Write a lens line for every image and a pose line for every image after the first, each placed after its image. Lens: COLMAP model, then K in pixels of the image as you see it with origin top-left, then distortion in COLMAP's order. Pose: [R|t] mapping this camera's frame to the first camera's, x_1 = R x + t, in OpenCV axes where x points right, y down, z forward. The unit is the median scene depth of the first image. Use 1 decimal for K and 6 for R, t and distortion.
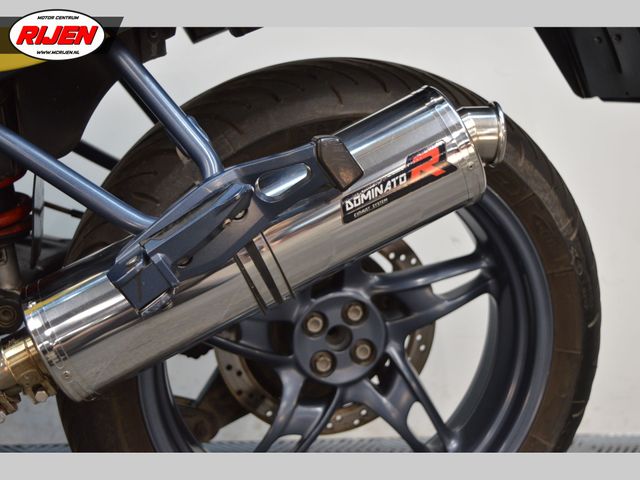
lens RADIAL K [[961.2, 0, 321.2], [0, 961.2, 240.6], [0, 0, 1]] dist [-0.028310, 0.000000]
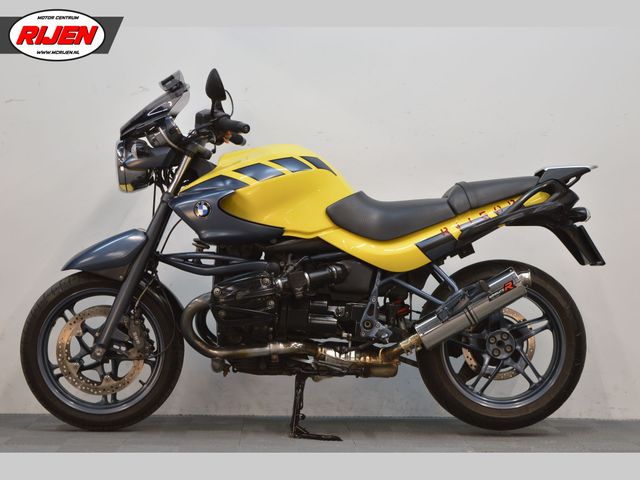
lens RADIAL K [[1435.8, 0, 322.7], [0, 1435.8, 240.5], [0, 0, 1]] dist [-0.082932, 0.000000]
pose [[0.972431, -0.076419, -0.220313, 0.534342], [0.037264, 0.983562, -0.176684, 0.595961], [0.230194, 0.163603, 0.959294, -3.883001]]
